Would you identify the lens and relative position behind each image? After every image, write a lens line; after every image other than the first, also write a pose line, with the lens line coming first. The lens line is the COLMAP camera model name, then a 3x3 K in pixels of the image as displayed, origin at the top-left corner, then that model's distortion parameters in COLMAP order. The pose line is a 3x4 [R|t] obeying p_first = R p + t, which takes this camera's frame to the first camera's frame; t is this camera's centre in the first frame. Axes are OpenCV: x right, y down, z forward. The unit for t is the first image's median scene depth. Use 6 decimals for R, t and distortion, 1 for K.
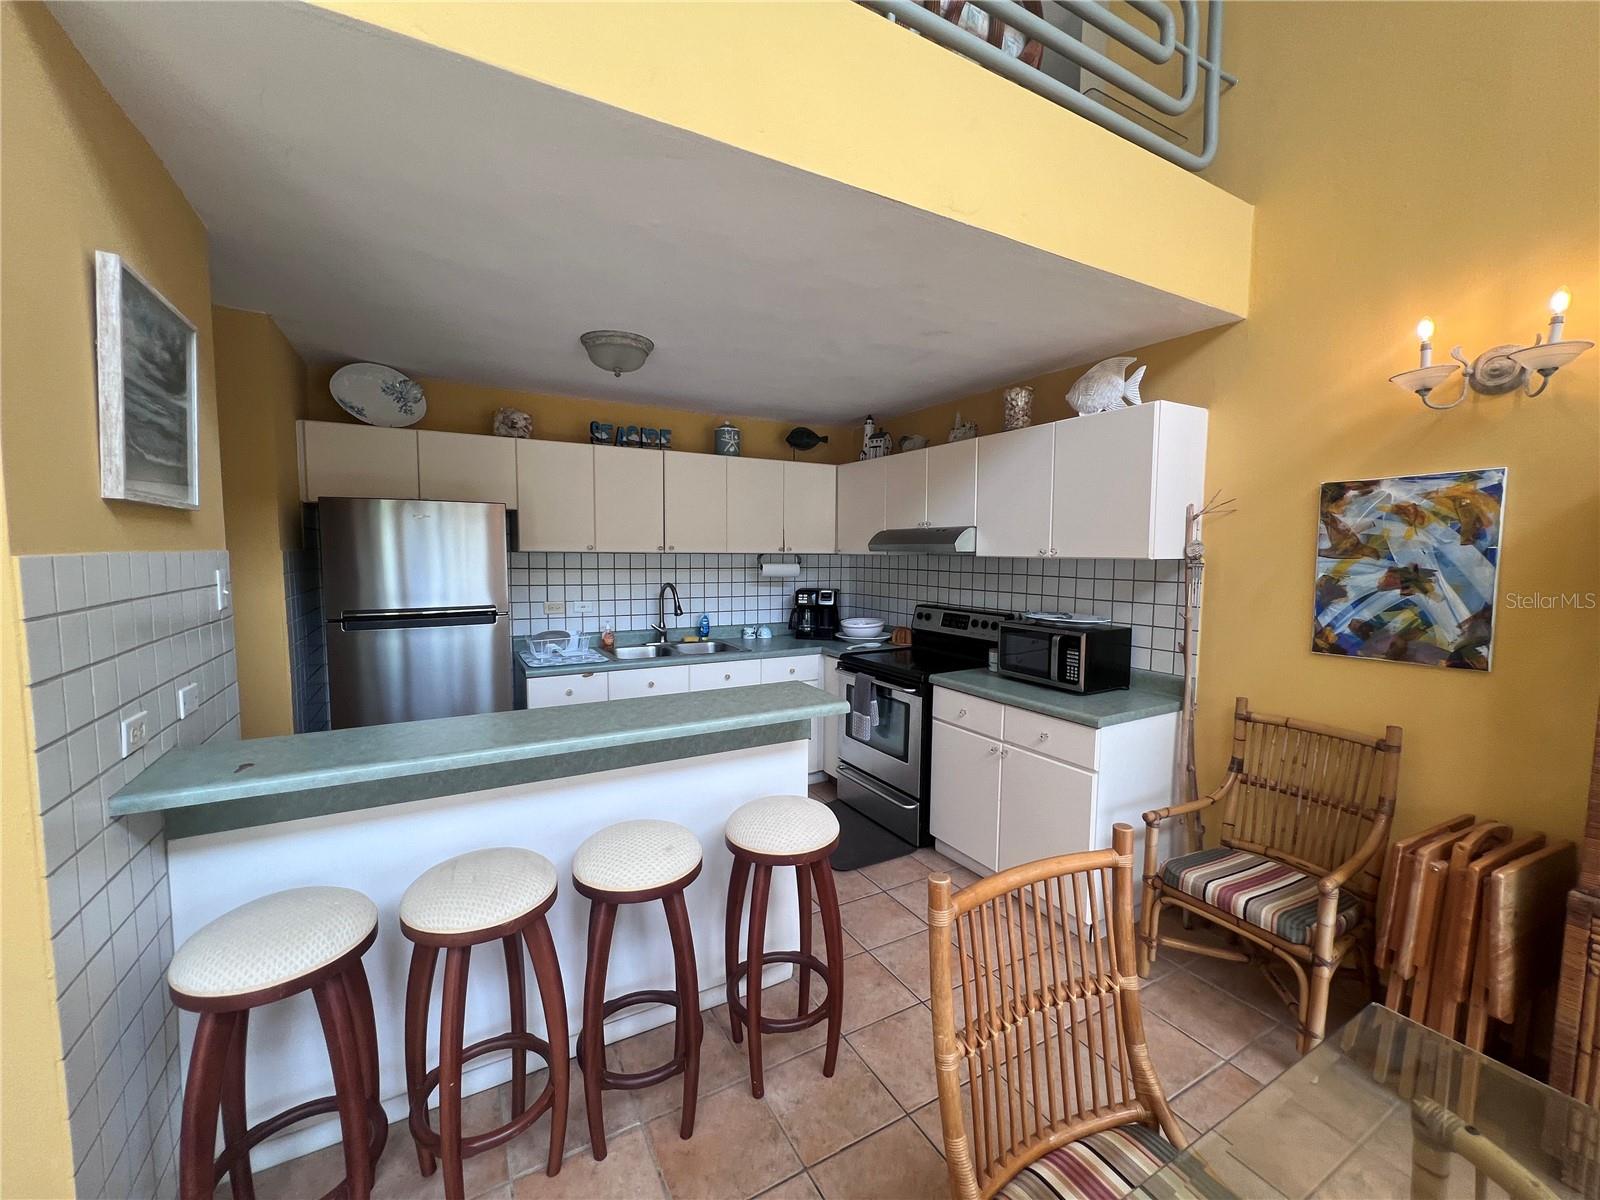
lens RADIAL K [[649.6, 0, 800.3], [0, 649.6, 602.4], [0, 0, 1]] dist [-0.001275, 0.000854]
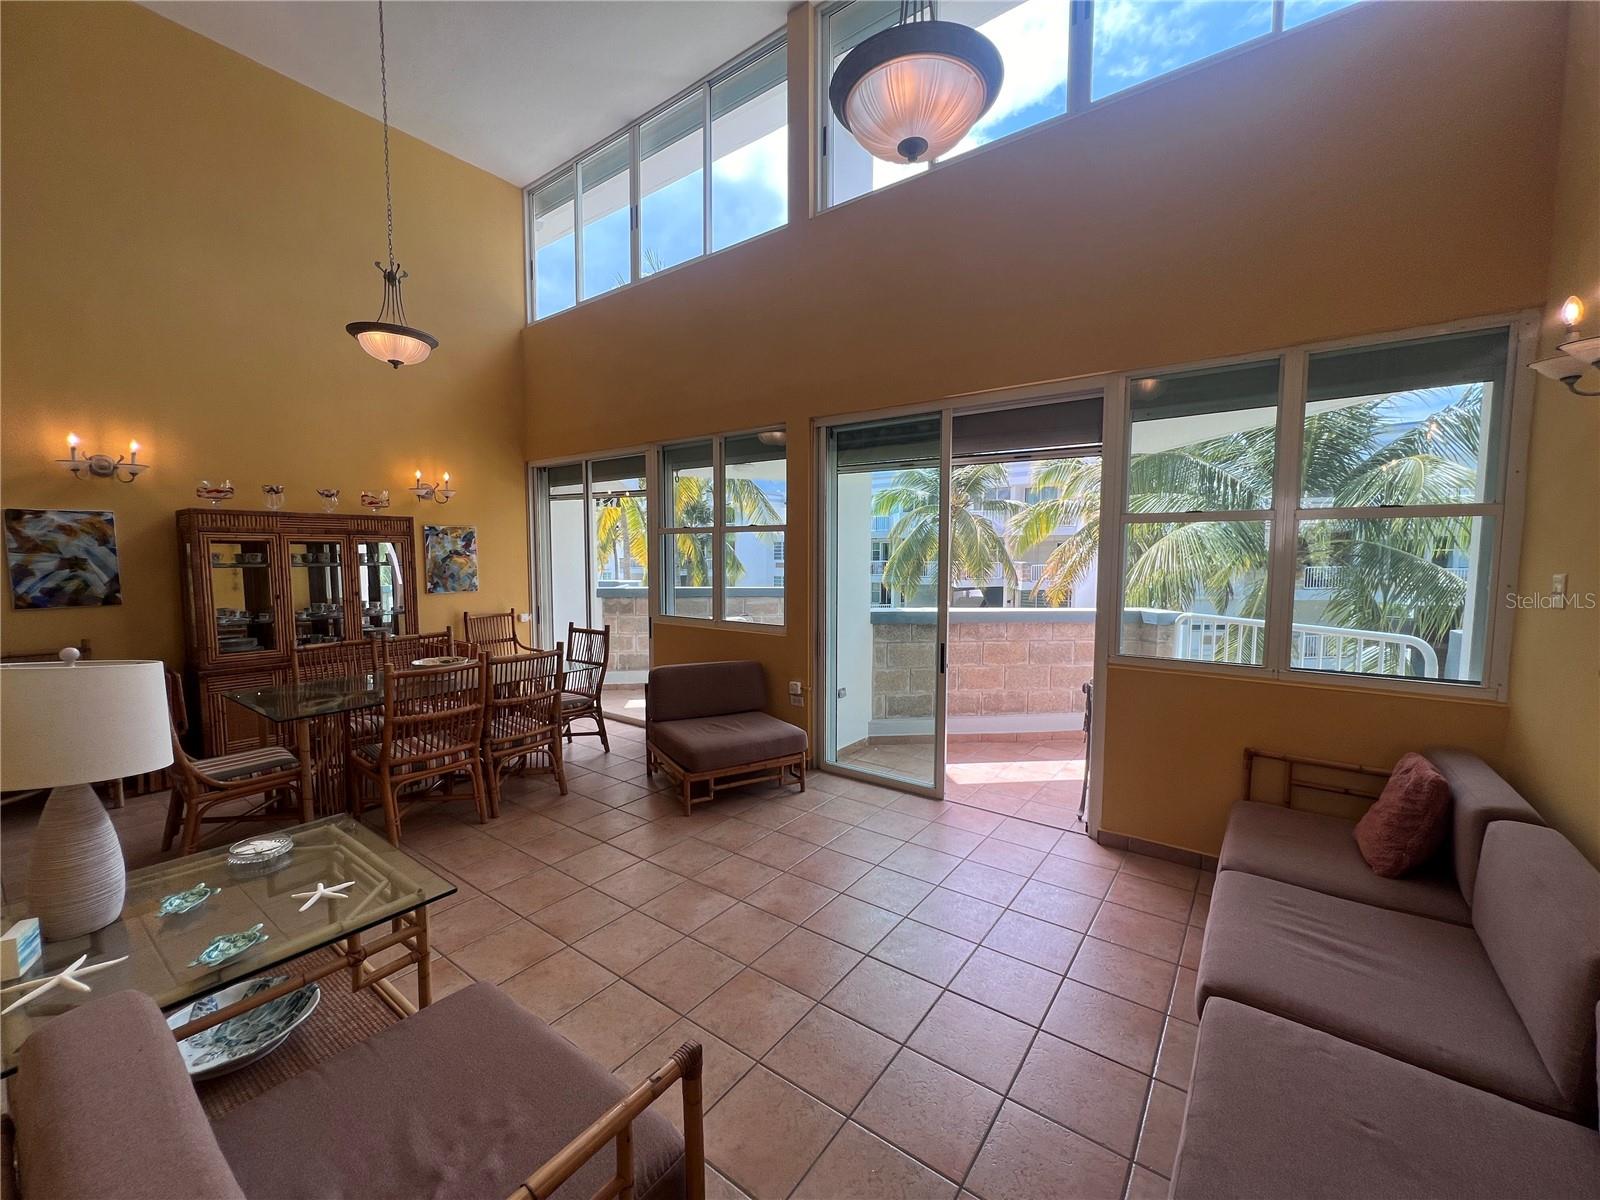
lens RADIAL K [[649.6, 0, 796.6], [0, 649.6, 601.9], [0, 0, 1]] dist [-0.001275, 0.000854]
pose [[-0.405856, -0.075284, 0.910831, -1.693517], [0.071127, 0.990977, 0.113601, 0.010180], [-0.911165, 0.110890, -0.396839, -0.183256]]
